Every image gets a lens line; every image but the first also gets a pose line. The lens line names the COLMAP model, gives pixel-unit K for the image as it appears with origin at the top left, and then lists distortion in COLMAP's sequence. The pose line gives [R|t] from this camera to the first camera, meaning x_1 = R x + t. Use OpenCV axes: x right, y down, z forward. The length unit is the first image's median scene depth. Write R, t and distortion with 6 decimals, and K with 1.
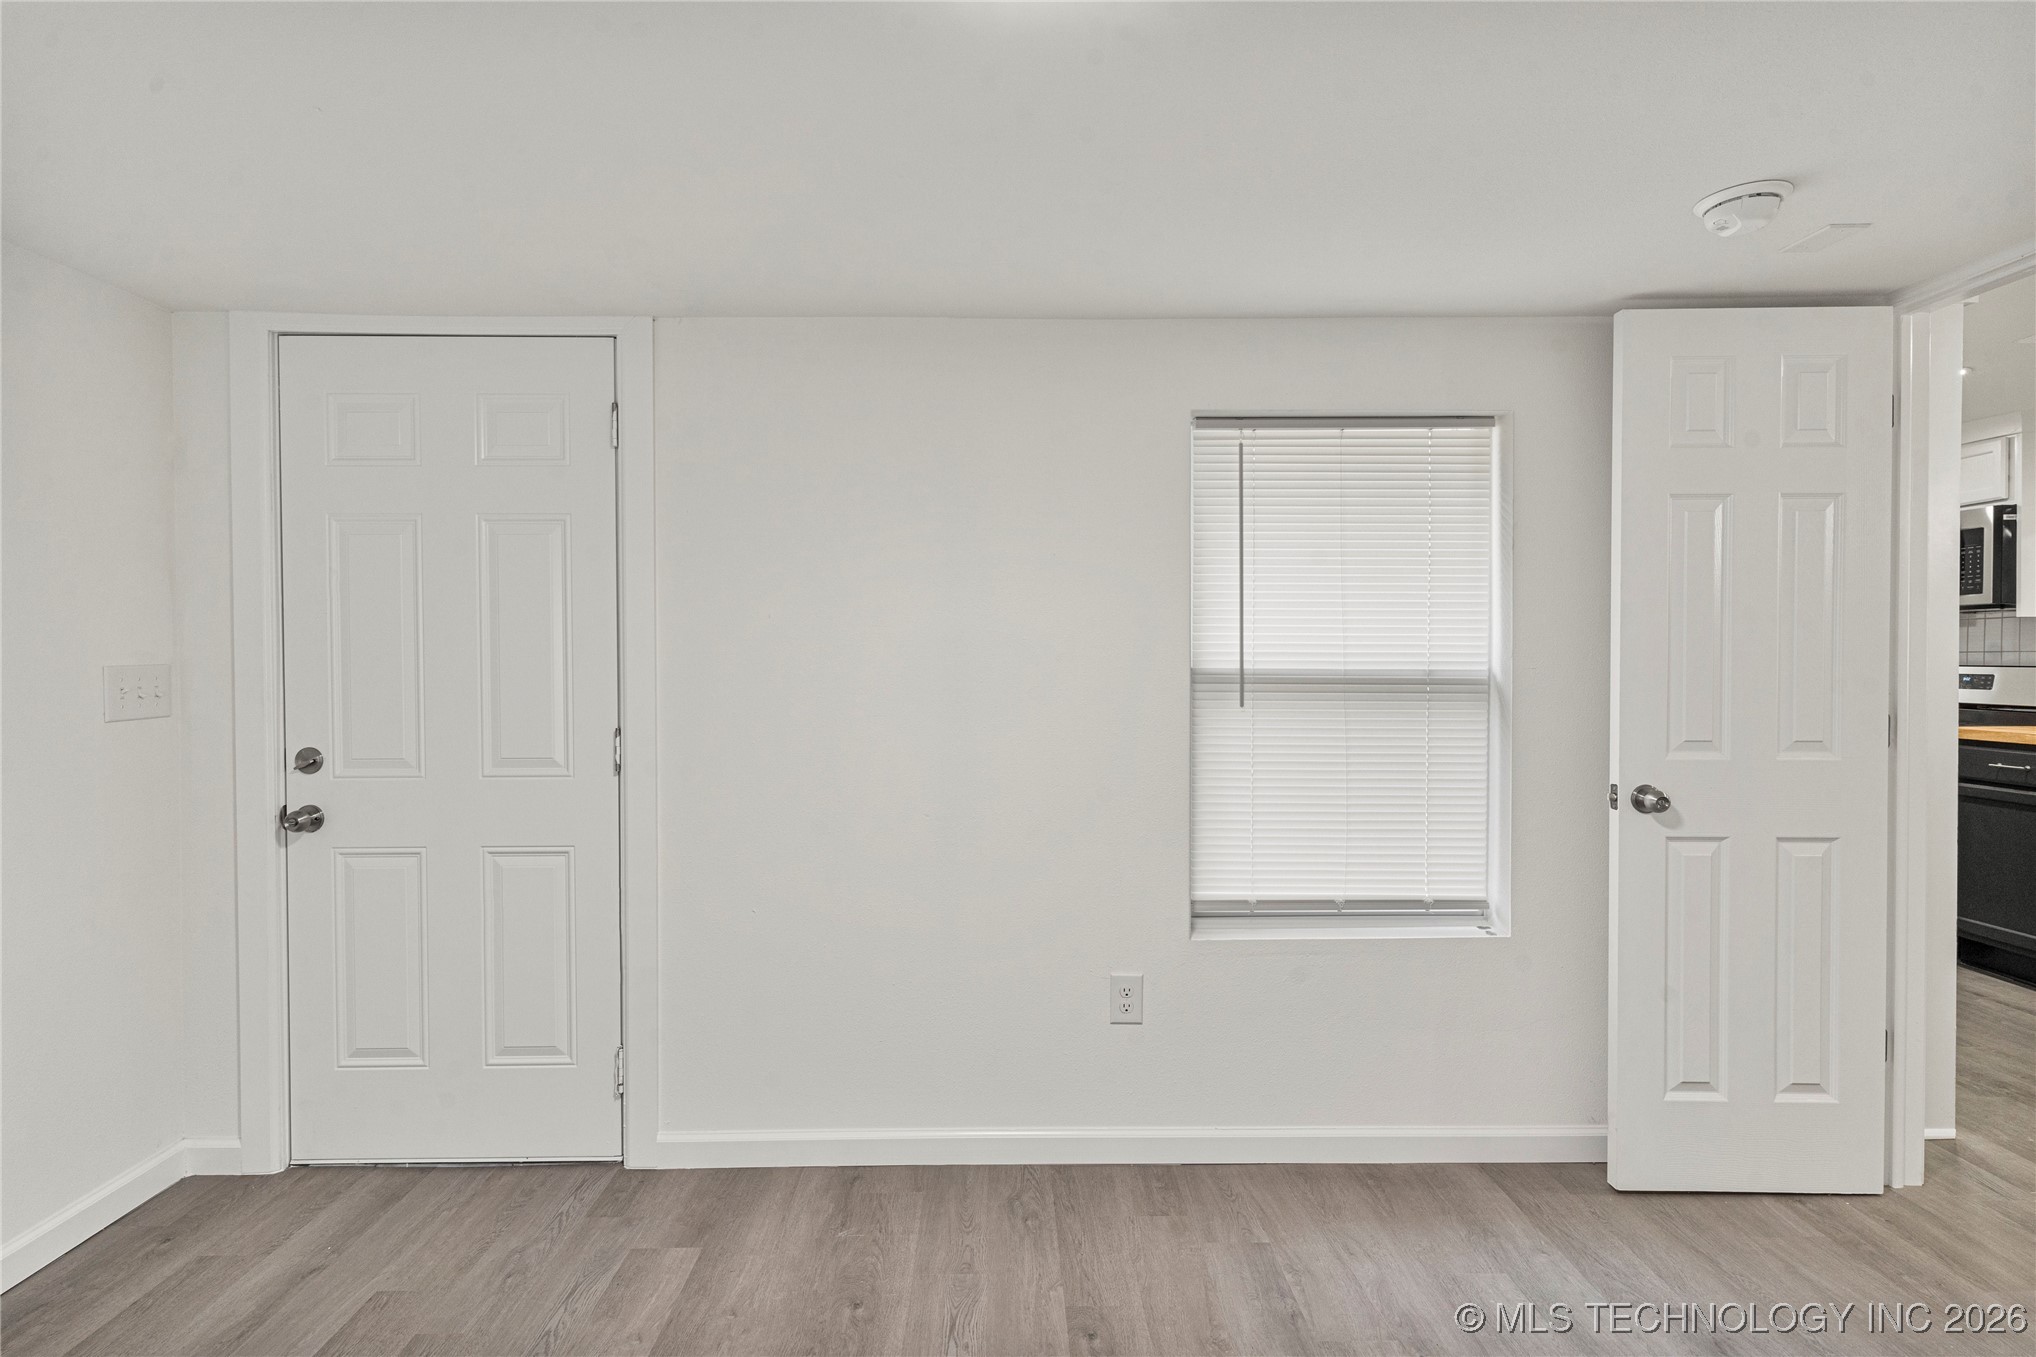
lens RADIAL K [[986.8, 0, 1006.4], [0, 986.8, 671.6], [0, 0, 1]] dist [0.002512, -0.002093]
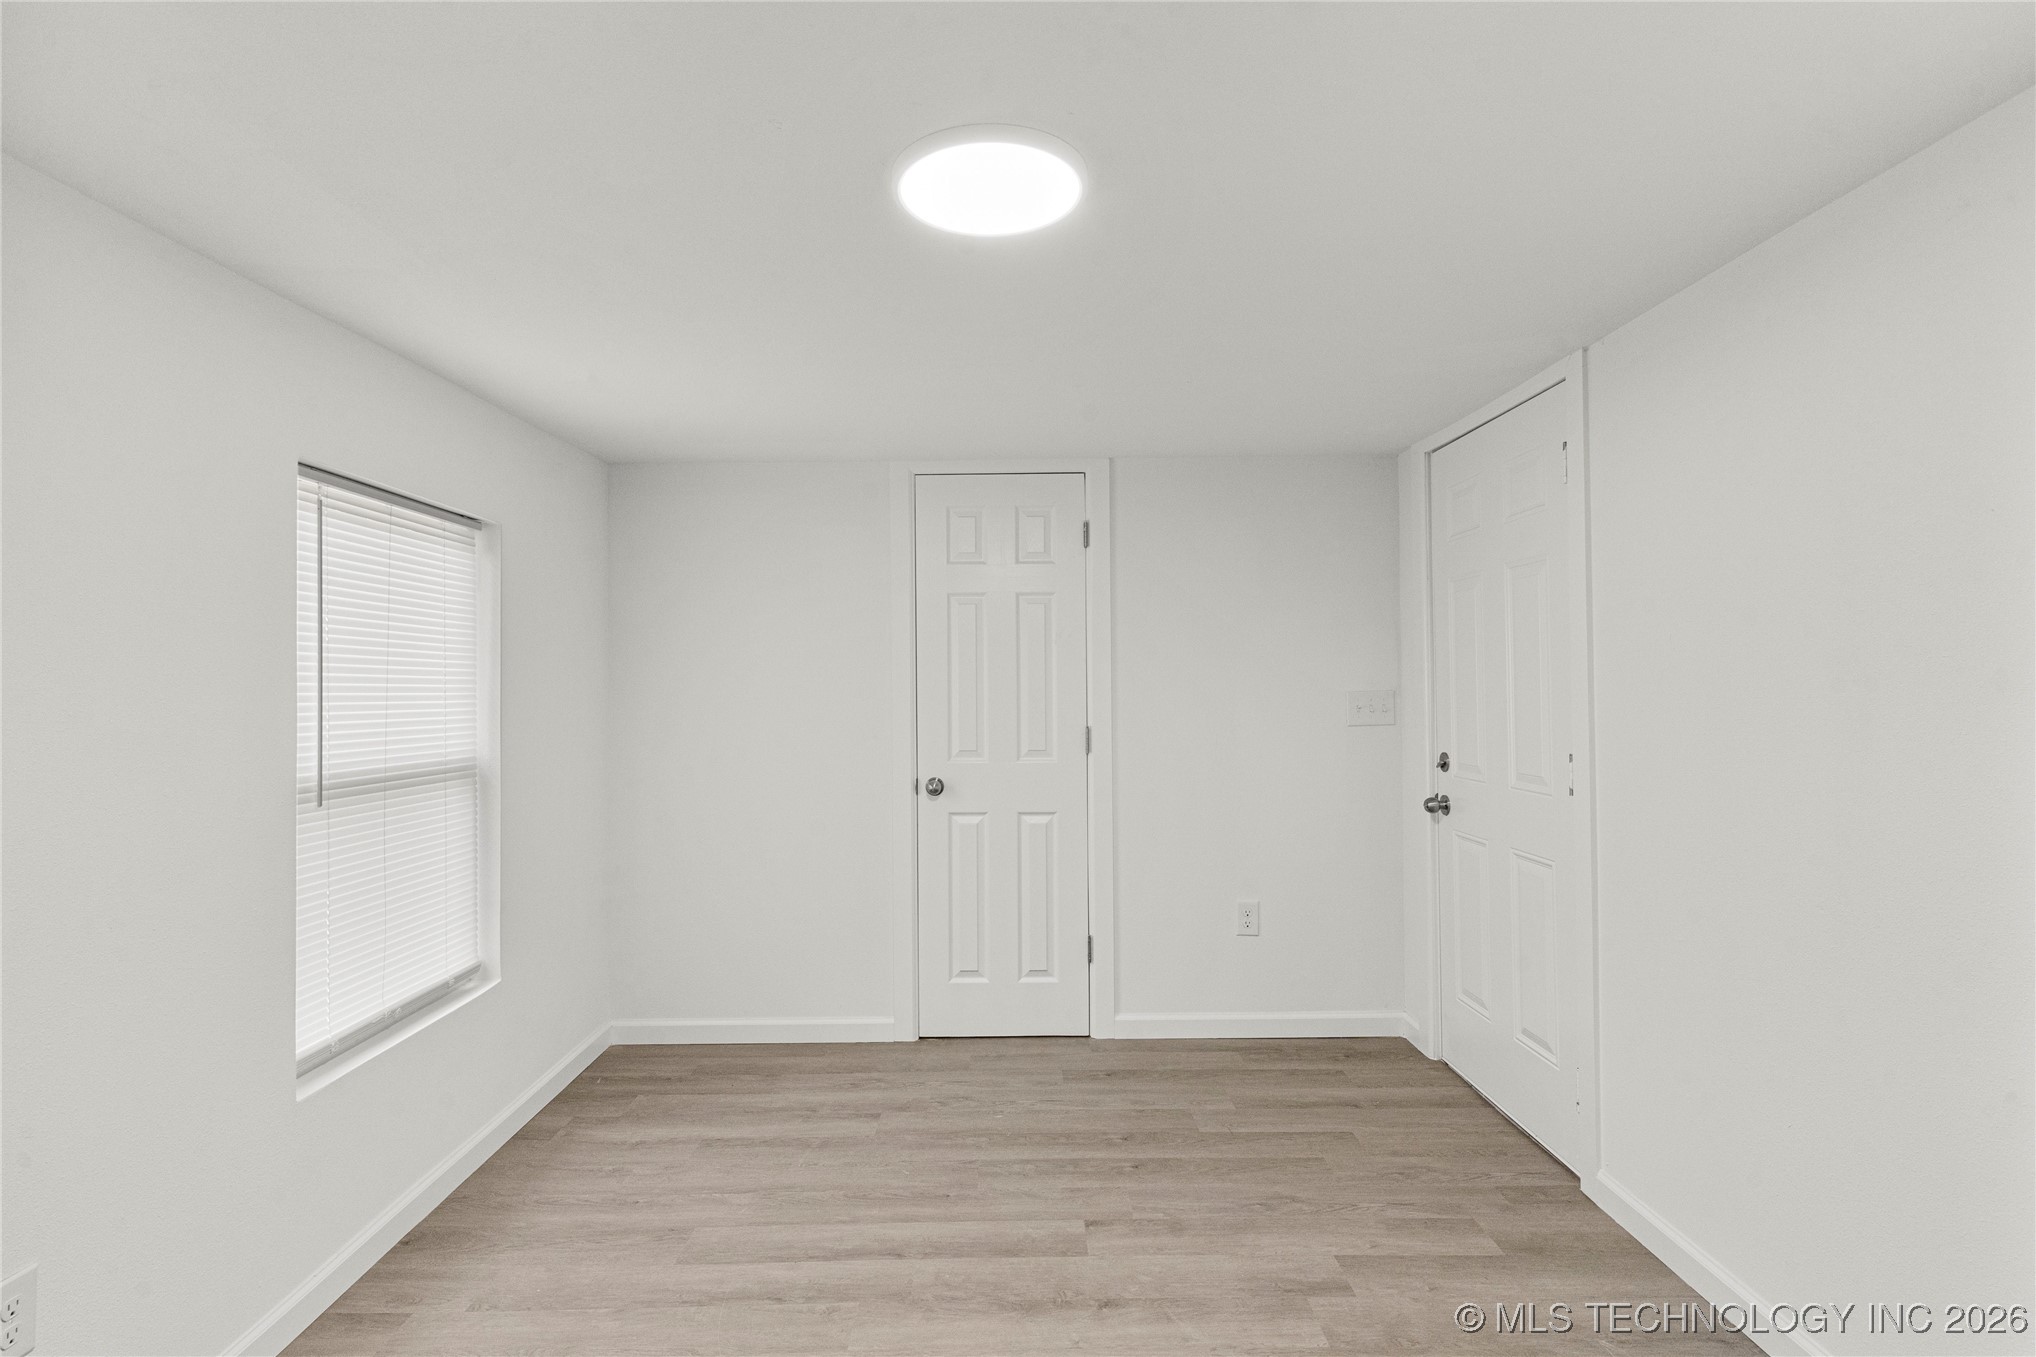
lens RADIAL K [[986.8, 0, 1014.0], [0, 986.8, 677.8], [0, 0, 1]] dist [0.002512, -0.002093]
pose [[-0.019663, -0.006375, -0.999786, 0.690932], [-0.007884, 0.999950, -0.006221, -0.012823], [0.999776, 0.007760, -0.019713, 0.461895]]
